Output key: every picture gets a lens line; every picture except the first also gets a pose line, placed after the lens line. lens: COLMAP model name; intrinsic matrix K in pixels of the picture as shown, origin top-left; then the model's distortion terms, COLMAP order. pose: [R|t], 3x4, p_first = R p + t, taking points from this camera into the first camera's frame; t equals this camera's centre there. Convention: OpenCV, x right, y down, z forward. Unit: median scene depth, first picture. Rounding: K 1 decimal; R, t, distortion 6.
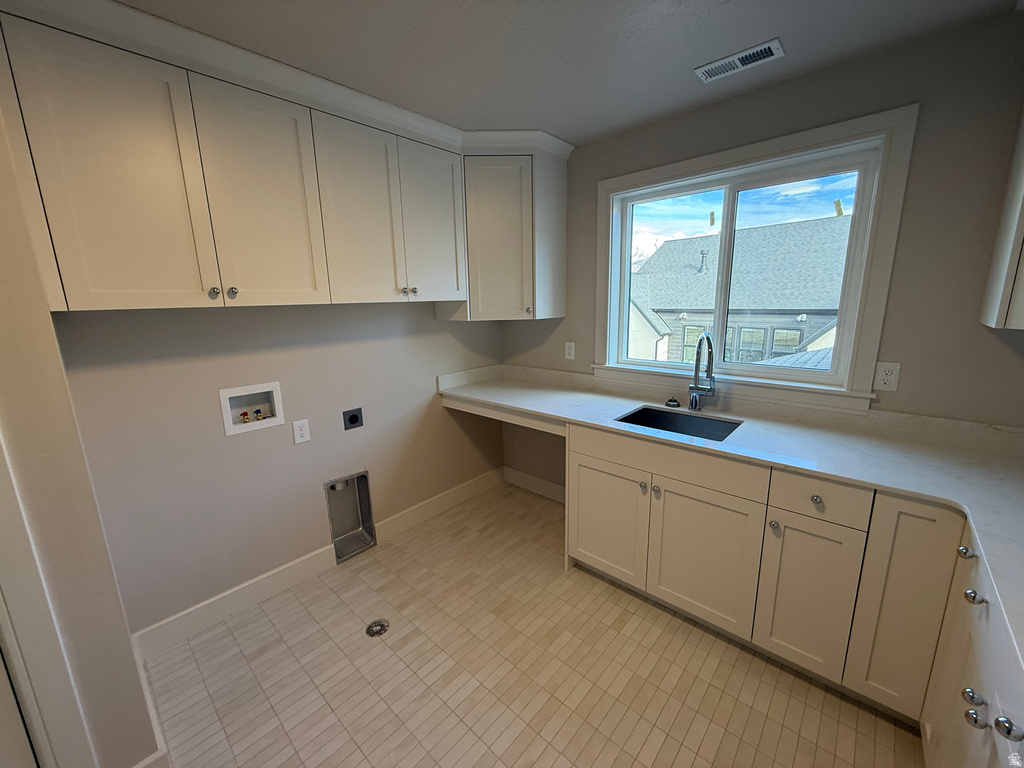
lens RADIAL K [[409.4, 0, 510.7], [0, 409.4, 381.9], [0, 0, 1]] dist [0.000054, -0.000117]
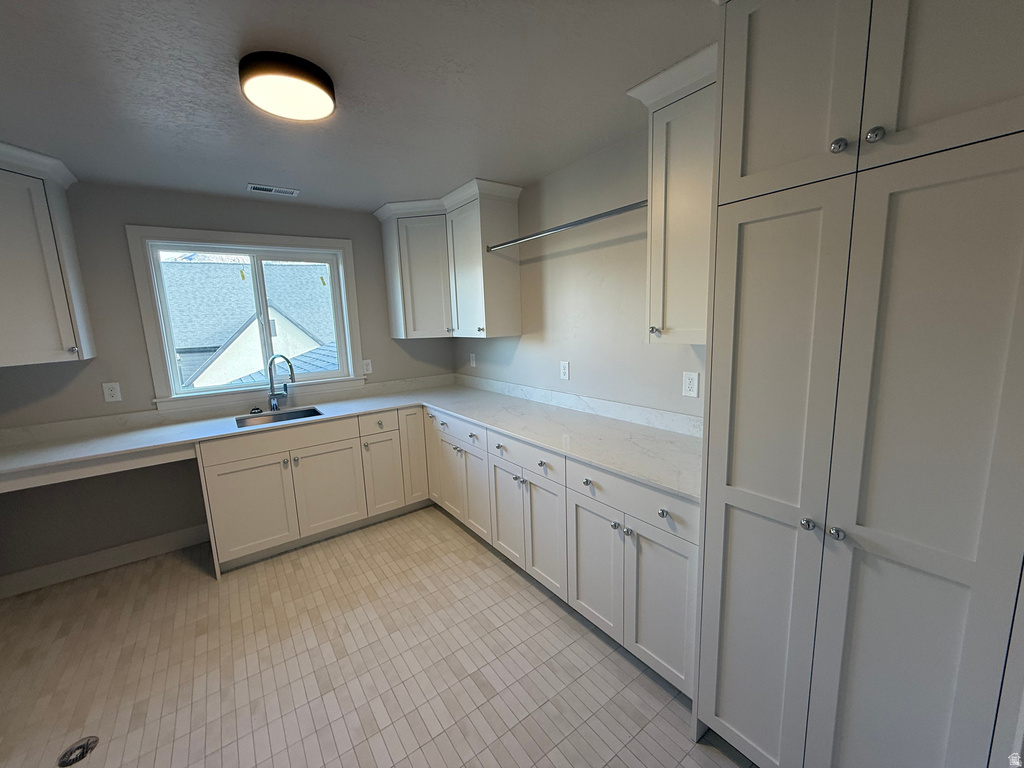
lens RADIAL K [[409.4, 0, 515.1], [0, 409.4, 381.5], [0, 0, 1]] dist [0.000054, -0.000117]
pose [[0.190952, -0.136233, 0.972100, -0.828431], [0.230540, 0.968846, 0.090491, 0.038699], [-0.954143, 0.206829, 0.216410, -0.110984]]
